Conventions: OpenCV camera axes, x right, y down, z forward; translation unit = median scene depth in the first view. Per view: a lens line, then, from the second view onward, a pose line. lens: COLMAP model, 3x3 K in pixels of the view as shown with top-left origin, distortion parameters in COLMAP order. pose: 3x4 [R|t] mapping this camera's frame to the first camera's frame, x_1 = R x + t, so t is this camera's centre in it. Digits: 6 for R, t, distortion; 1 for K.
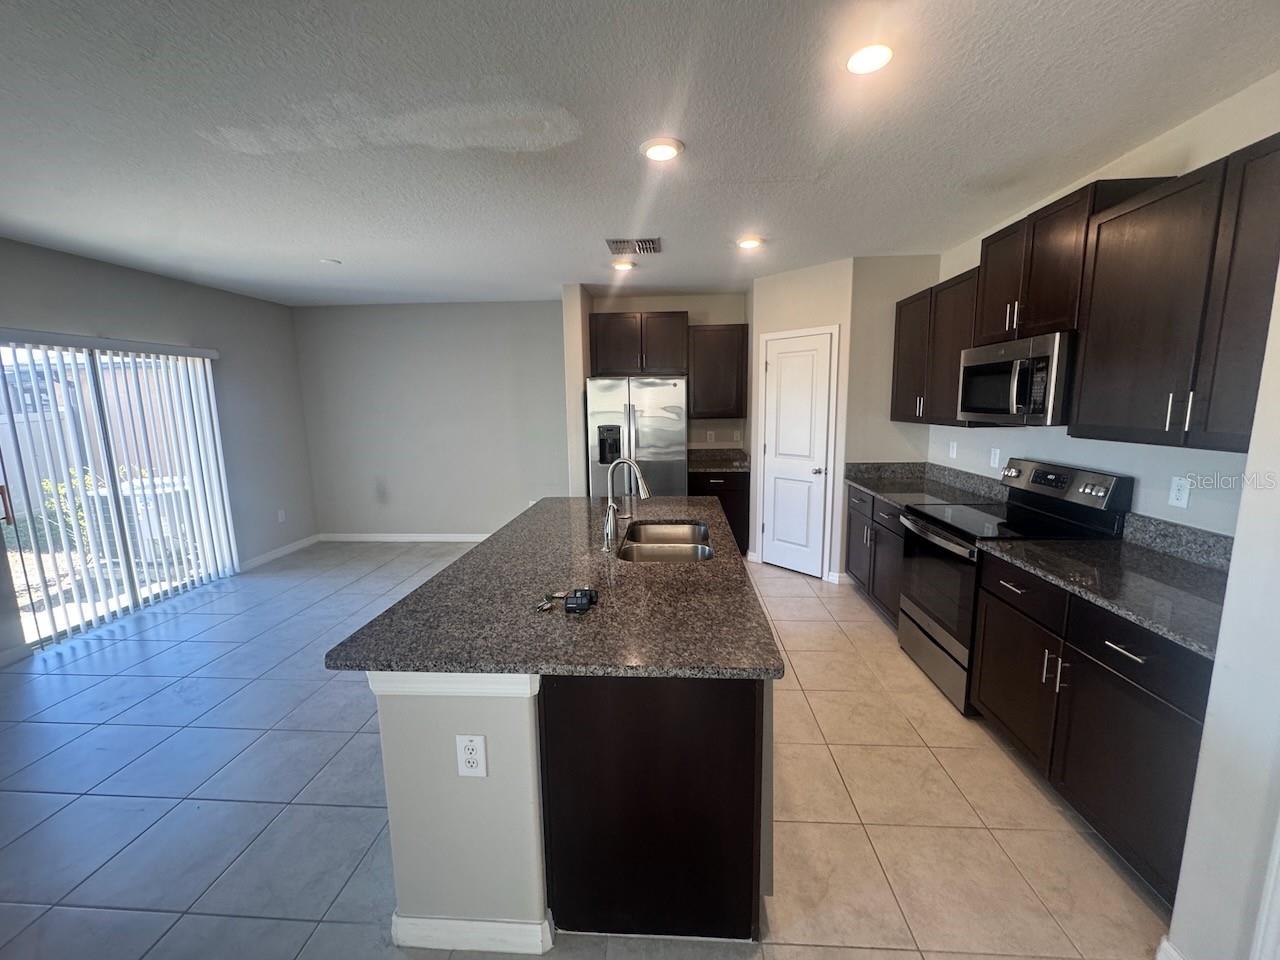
lens RADIAL K [[513.5, 0, 642.3], [0, 513.5, 482.4], [0, 0, 1]] dist [-0.004479, 0.001193]
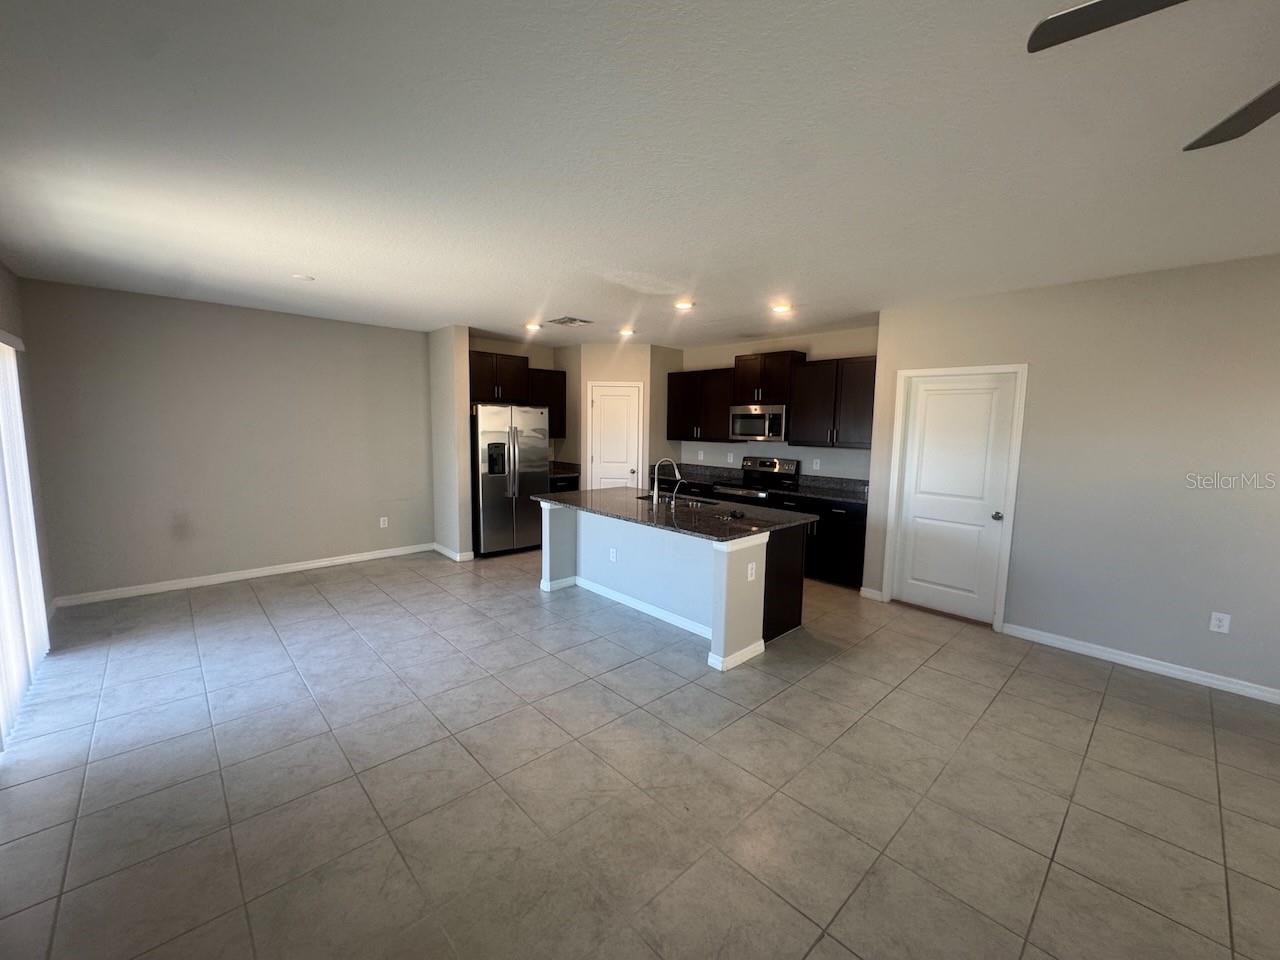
lens RADIAL K [[513.5, 0, 642.8], [0, 513.5, 478.4], [0, 0, 1]] dist [-0.004479, 0.001193]
pose [[0.683149, -0.051061, 0.728492, -0.791072], [0.087873, 0.996052, -0.012589, 0.022417], [-0.724973, 0.072615, 0.684939, -0.111227]]
